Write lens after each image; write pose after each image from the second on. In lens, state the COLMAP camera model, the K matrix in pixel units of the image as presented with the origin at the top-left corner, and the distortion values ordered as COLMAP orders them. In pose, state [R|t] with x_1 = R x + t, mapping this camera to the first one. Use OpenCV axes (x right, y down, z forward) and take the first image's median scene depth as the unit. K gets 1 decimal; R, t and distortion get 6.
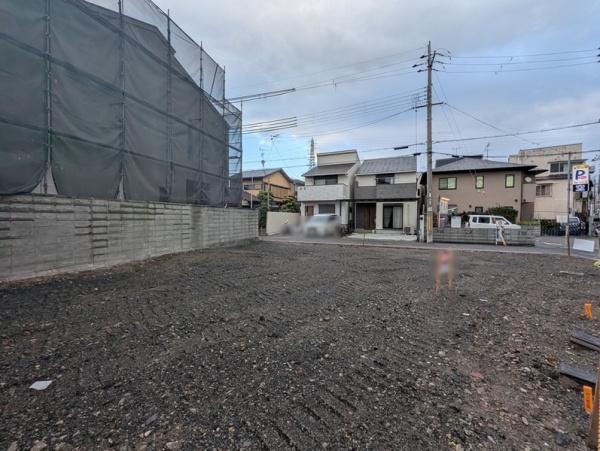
lens RADIAL K [[247.0, 0, 300.8], [0, 247.0, 225.0], [0, 0, 1]] dist [0.003758, -0.002571]
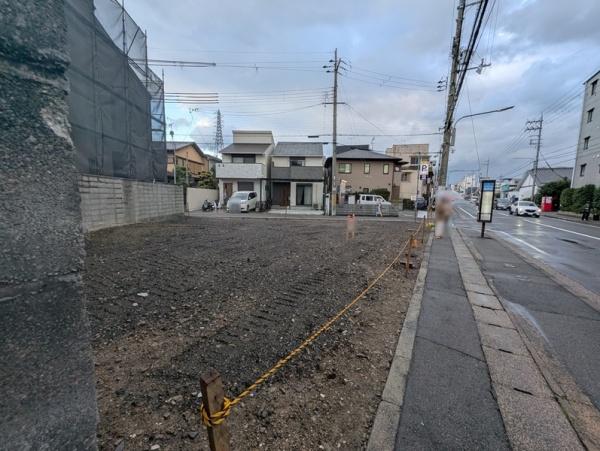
lens RADIAL K [[247.0, 0, 300.6], [0, 247.0, 224.9], [0, 0, 1]] dist [0.003758, -0.002571]
pose [[0.931204, -0.028217, 0.363405, -0.088799], [-0.003953, 0.996159, 0.087476, 0.007667], [-0.364477, -0.082895, 0.927515, -0.107253]]
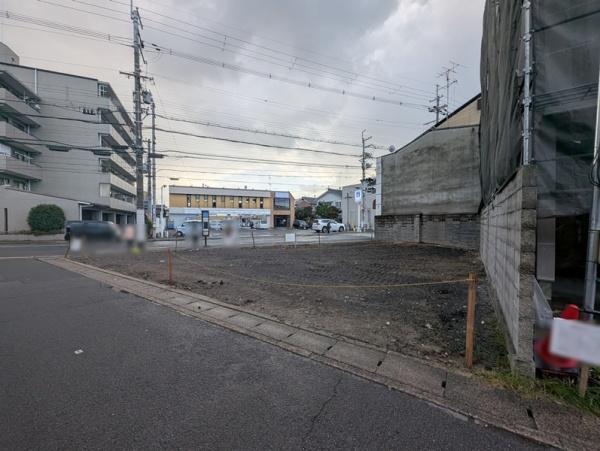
lens RADIAL K [[247.0, 0, 300.6], [0, 247.0, 225.9], [0, 0, 1]] dist [0.003758, -0.002571]
pose [[-0.961365, -0.010080, 0.275091, -0.081785], [0.002775, 0.998924, 0.046304, -0.031628], [-0.275261, 0.045278, -0.960303, 1.072552]]
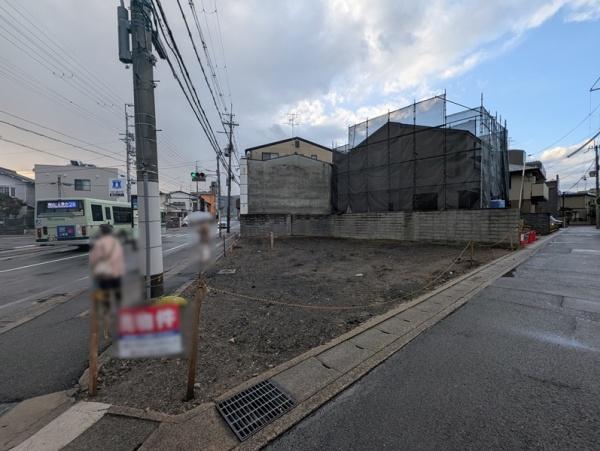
lens RADIAL K [[247.0, 0, 299.7], [0, 247.0, 225.1], [0, 0, 1]] dist [0.003758, -0.002571]
pose [[-0.506337, 0.013344, -0.862233, 0.758193], [-0.023612, 0.999291, 0.029330, -0.014190], [0.862012, 0.035210, -0.505663, 0.735434]]
